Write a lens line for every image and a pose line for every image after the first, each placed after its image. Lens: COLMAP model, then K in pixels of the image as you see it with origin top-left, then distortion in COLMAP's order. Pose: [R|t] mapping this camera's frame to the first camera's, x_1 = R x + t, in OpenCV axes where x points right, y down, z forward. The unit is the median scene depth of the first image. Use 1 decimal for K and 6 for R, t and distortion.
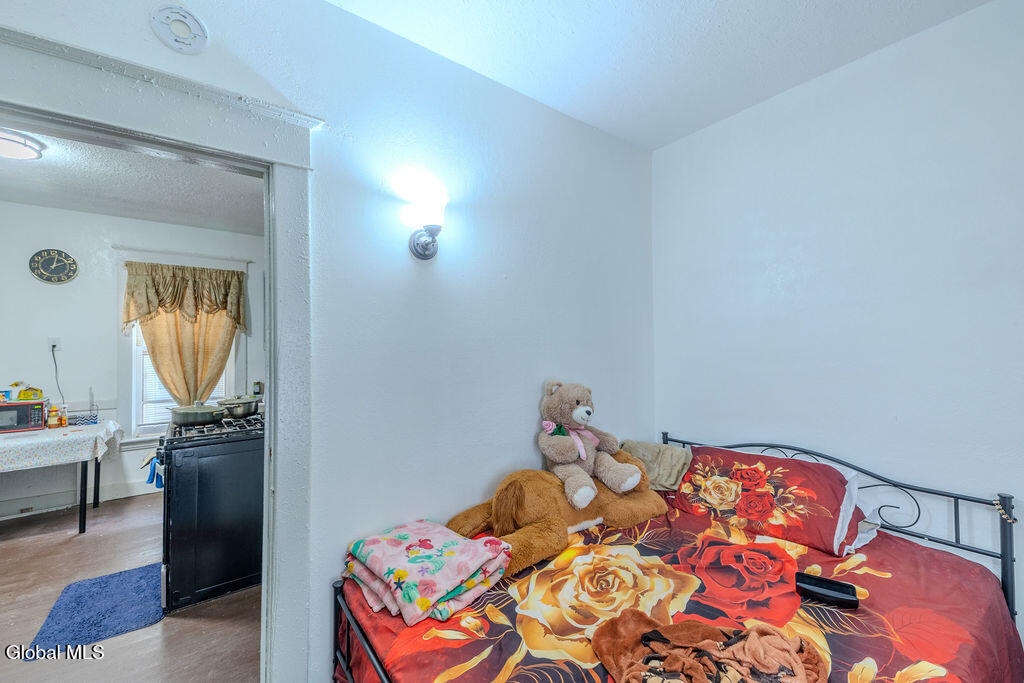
lens RADIAL K [[417.9, 0, 511.0], [0, 417.9, 338.2], [0, 0, 1]] dist [0.064299, -0.023843]
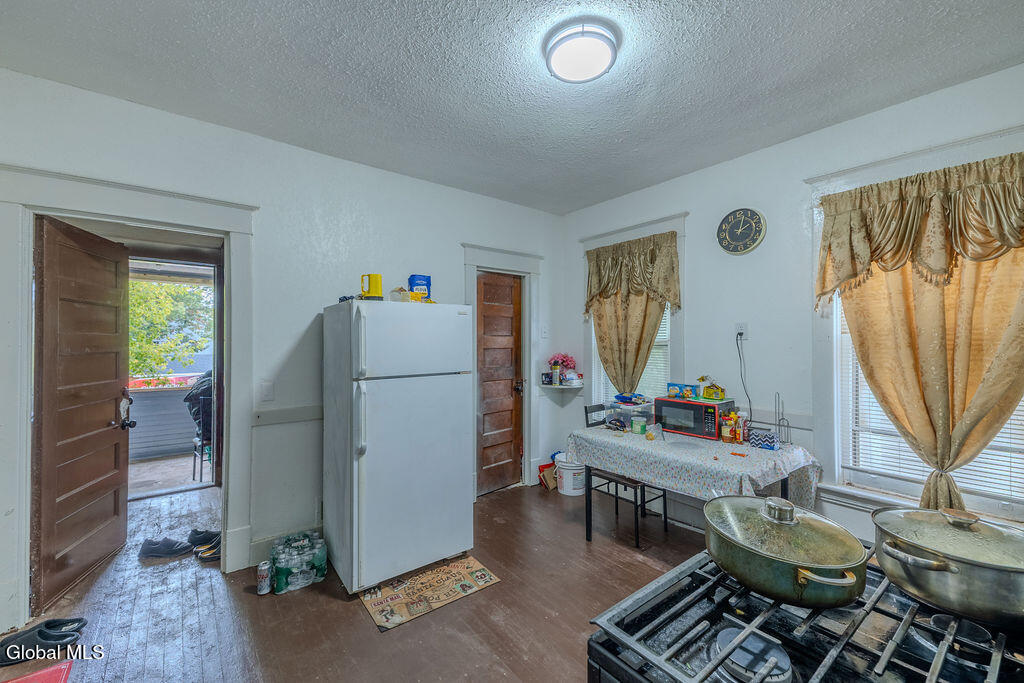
lens RADIAL K [[417.9, 0, 511.0], [0, 417.9, 338.2], [0, 0, 1]] dist [0.064299, -0.023843]
pose [[0.012816, -0.001081, -0.999917, -0.267713], [0.009801, 0.999952, -0.000956, 0.020323], [0.999870, -0.009788, 0.012826, 0.527103]]
